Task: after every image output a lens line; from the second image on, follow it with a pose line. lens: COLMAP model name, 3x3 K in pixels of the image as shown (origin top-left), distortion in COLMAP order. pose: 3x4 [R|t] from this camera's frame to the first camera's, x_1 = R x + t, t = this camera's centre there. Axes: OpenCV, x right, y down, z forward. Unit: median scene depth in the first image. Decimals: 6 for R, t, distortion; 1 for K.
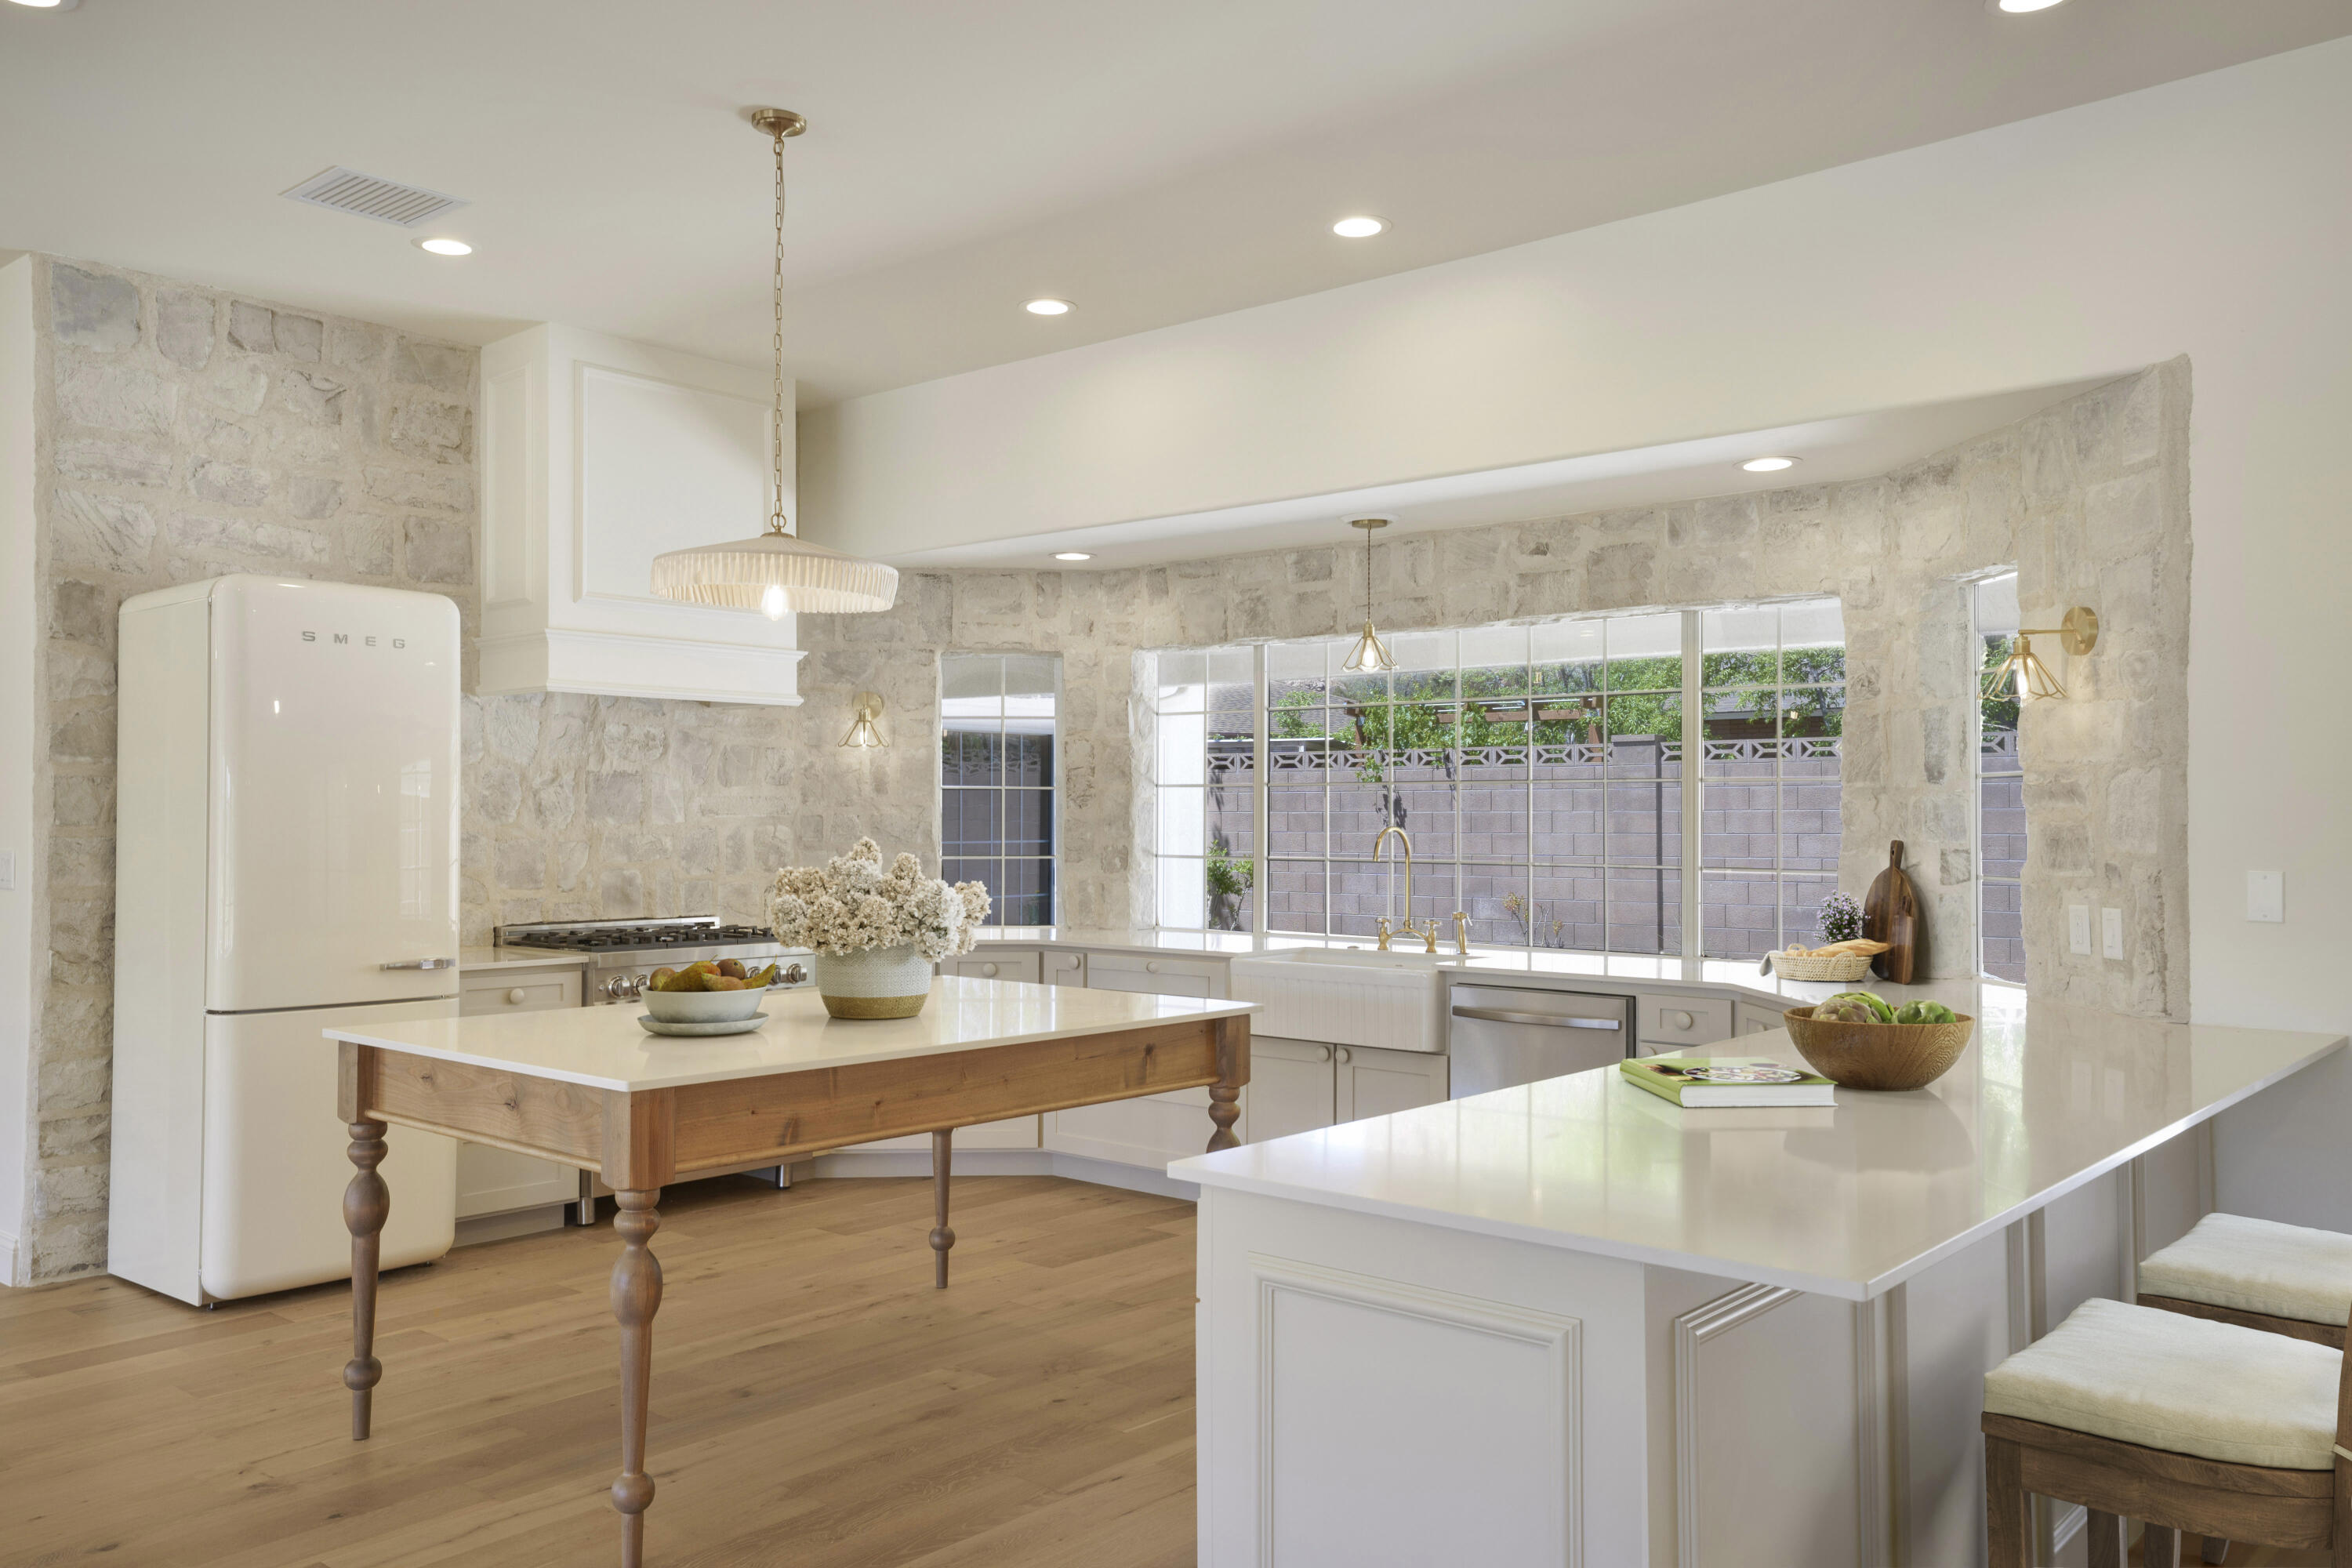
lens RADIAL K [[1821.6, 0, 1165.8], [0, 1821.6, 794.4], [0, 0, 1]] dist [-0.013164, 0.080567]
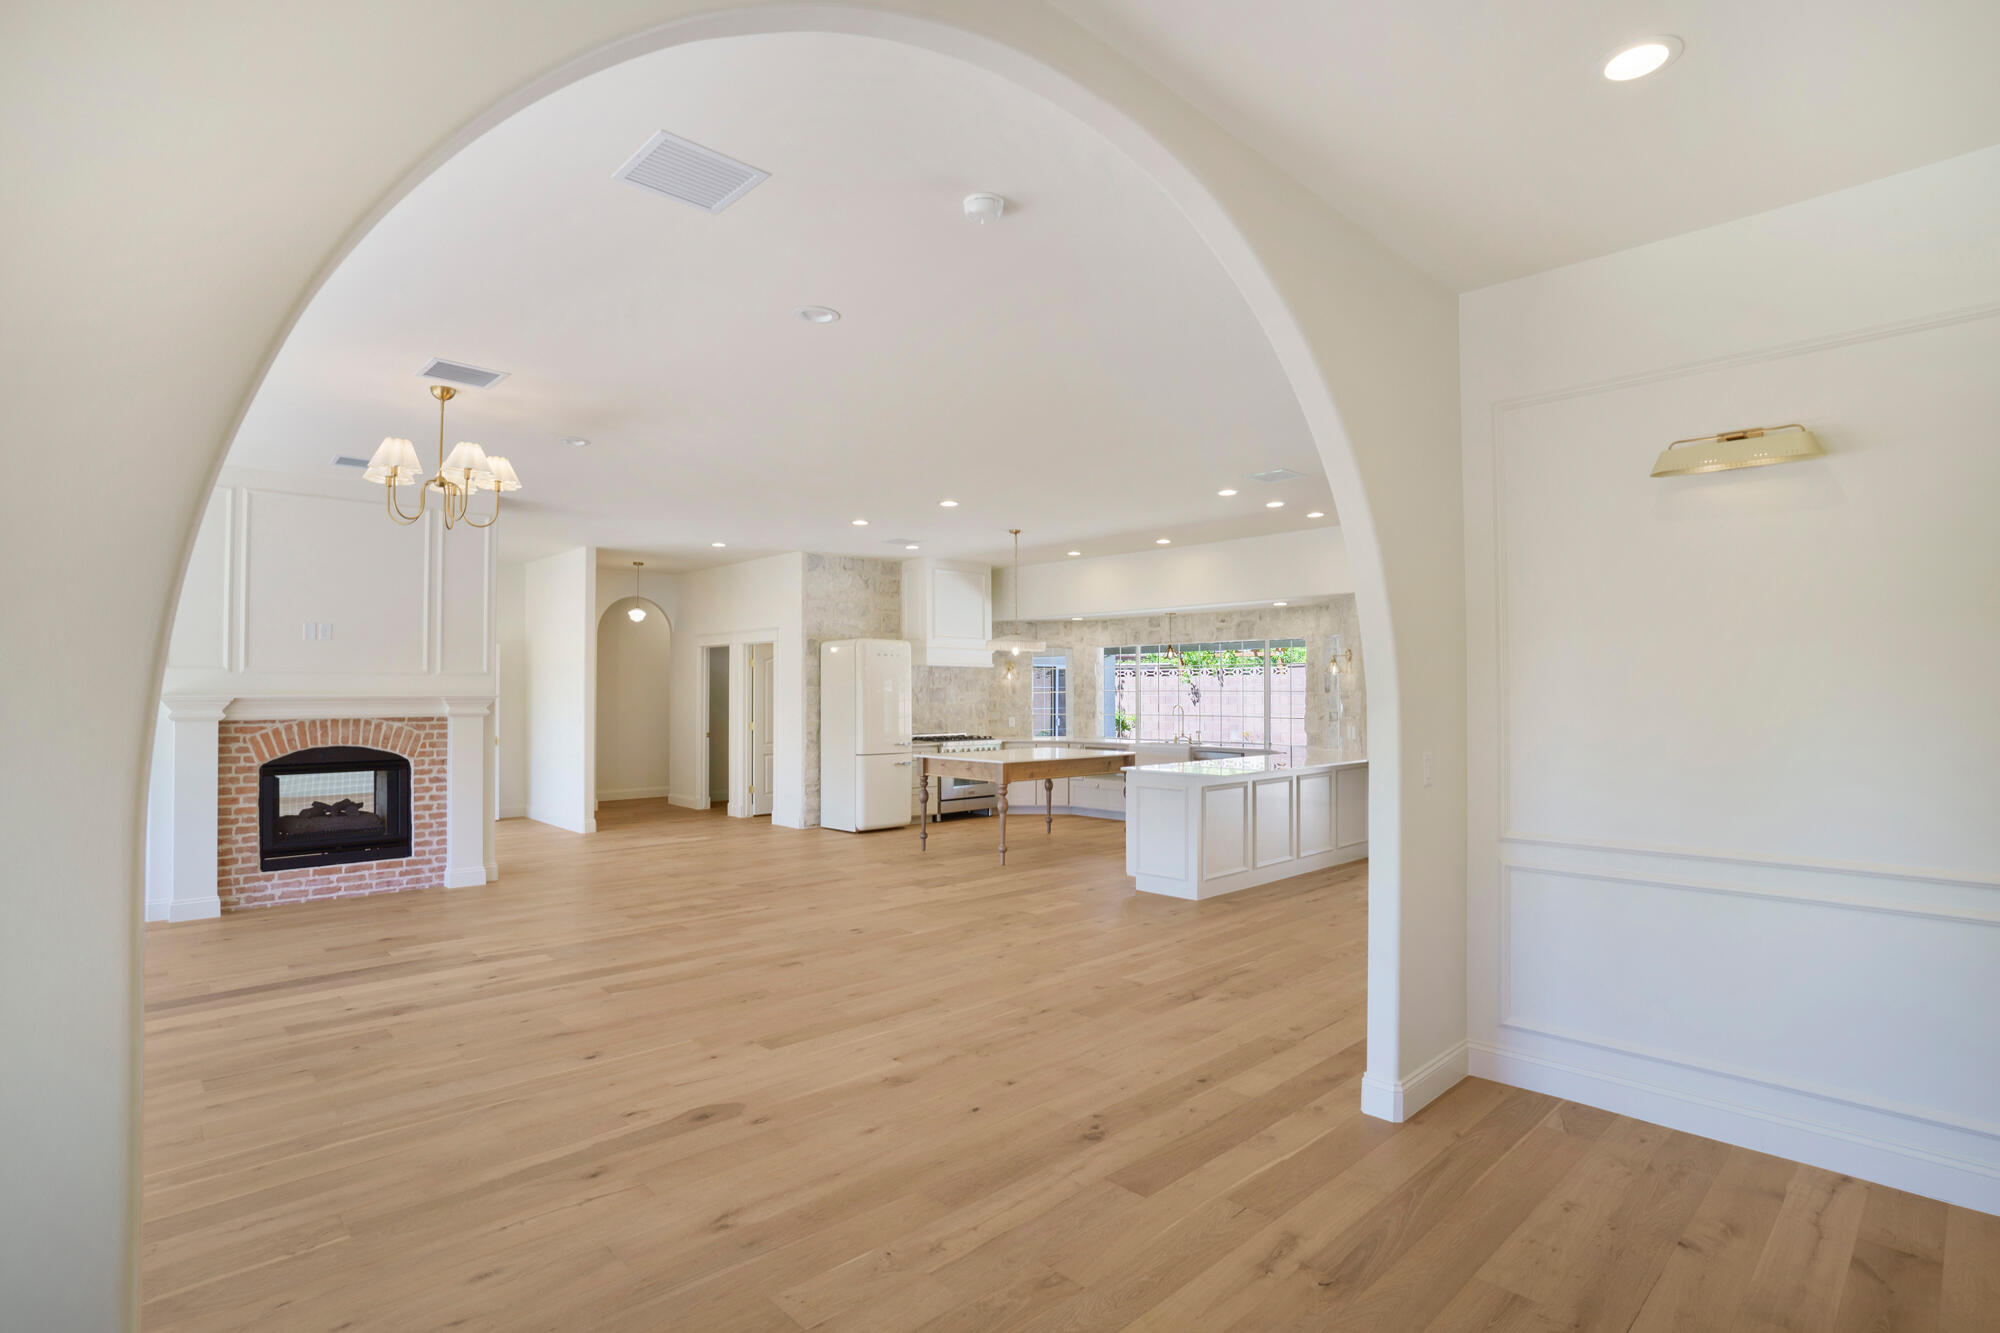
lens RADIAL K [[996.5, 0, 985.8], [0, 996.5, 677.6], [0, 0, 1]] dist [-0.004643, -0.000407]
pose [[0.994892, -0.004417, -0.100849, -0.044611], [0.004067, 0.999985, -0.003676, -0.029153], [0.100864, 0.003247, 0.994895, -0.929109]]
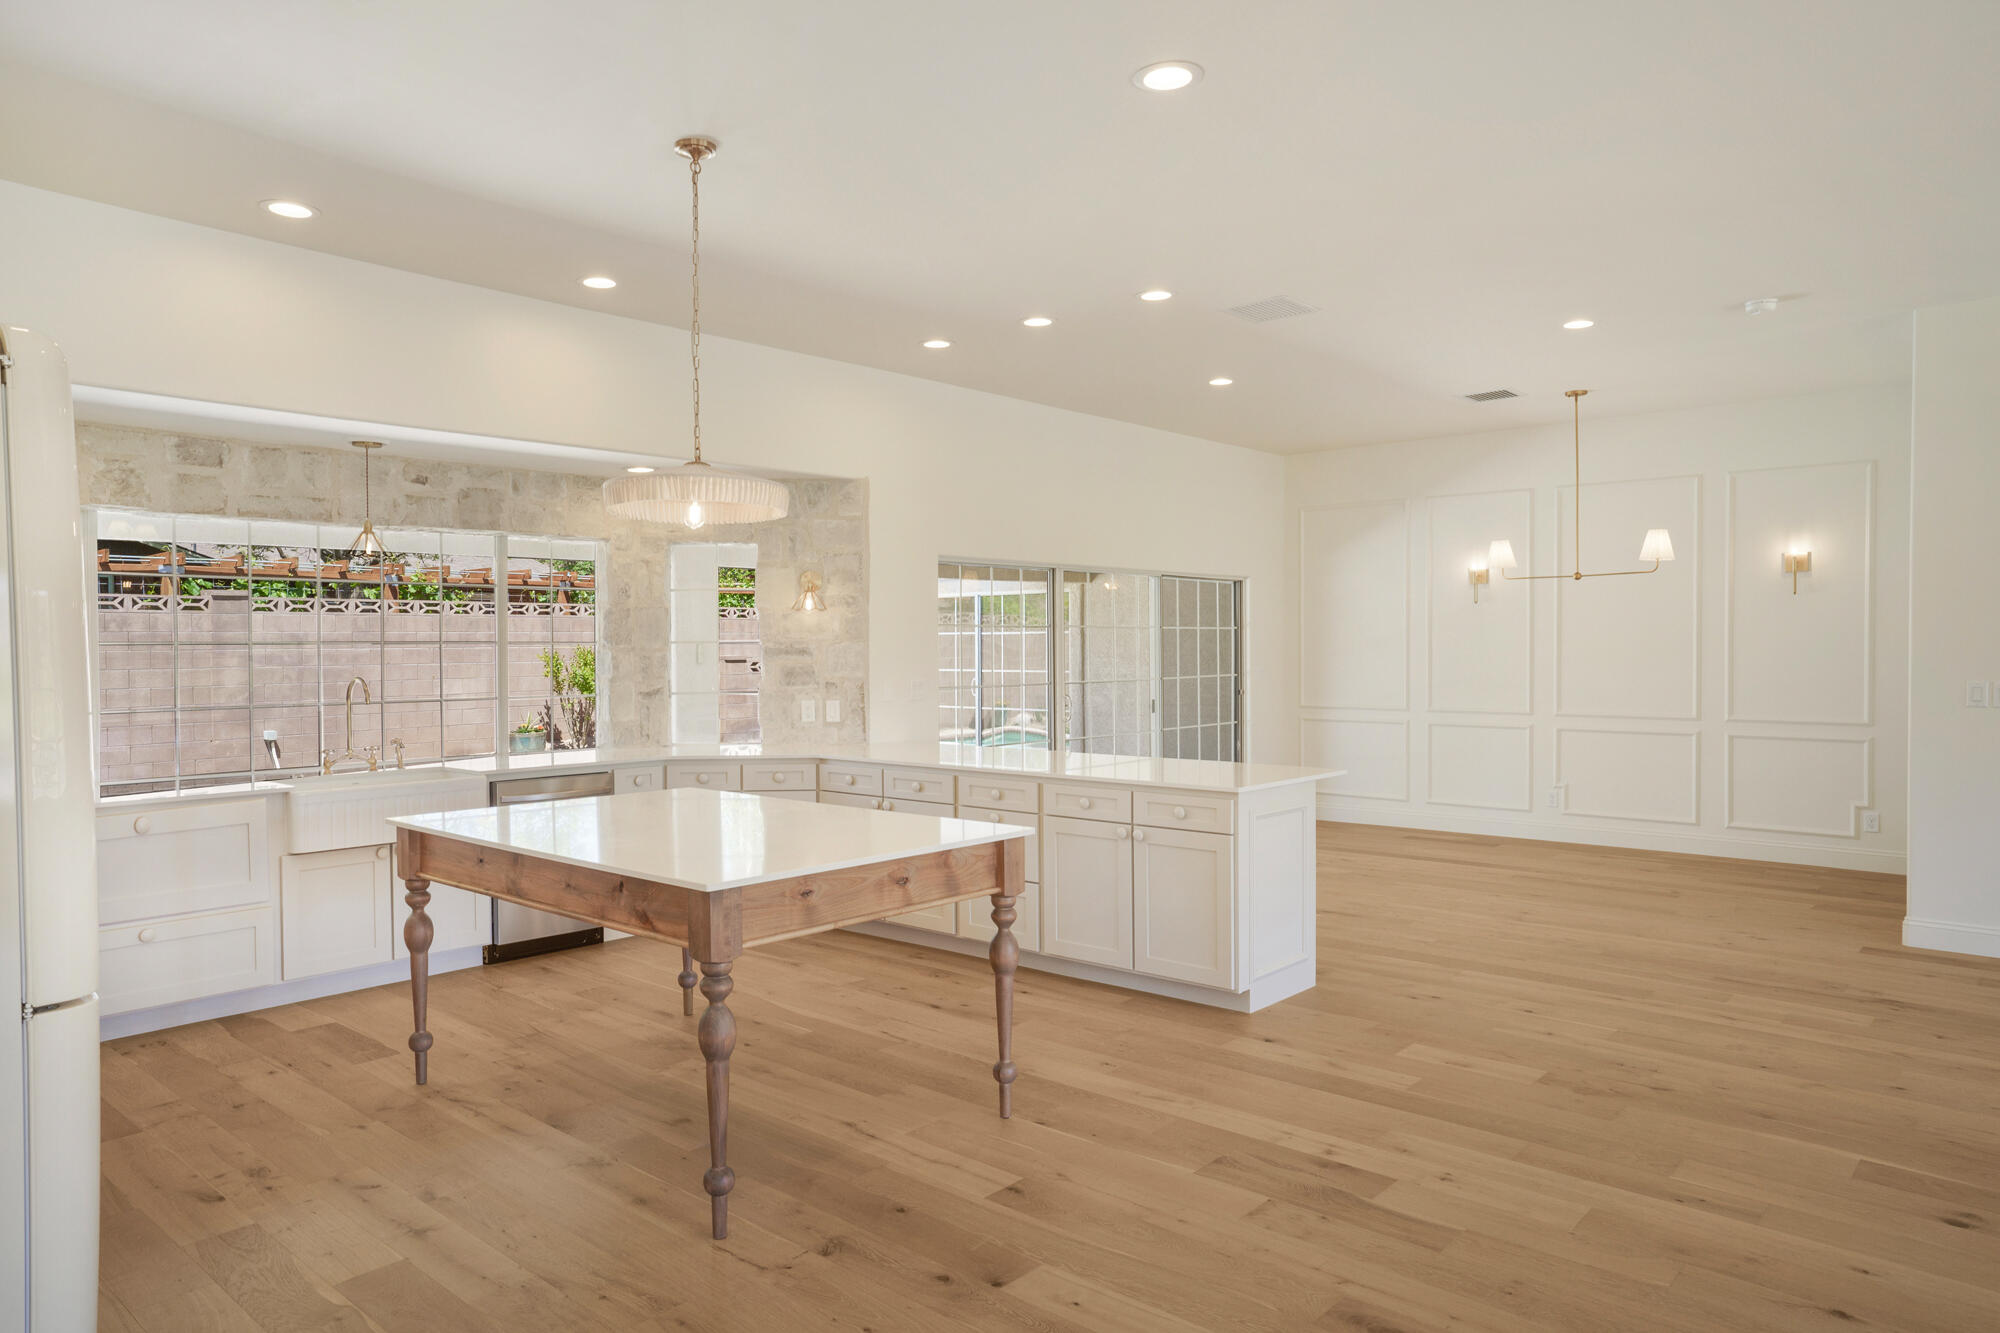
lens RADIAL K [[1290.0, 0, 1000.0], [0, 1290.0, 666.5], [0, 0, 1]] dist [-0.000487, 0.000272]
pose [[-0.003743, -0.017108, 0.999847, -0.889916], [-0.005296, 0.999840, 0.017088, -0.009105], [-0.999979, -0.005231, -0.003833, 0.604358]]
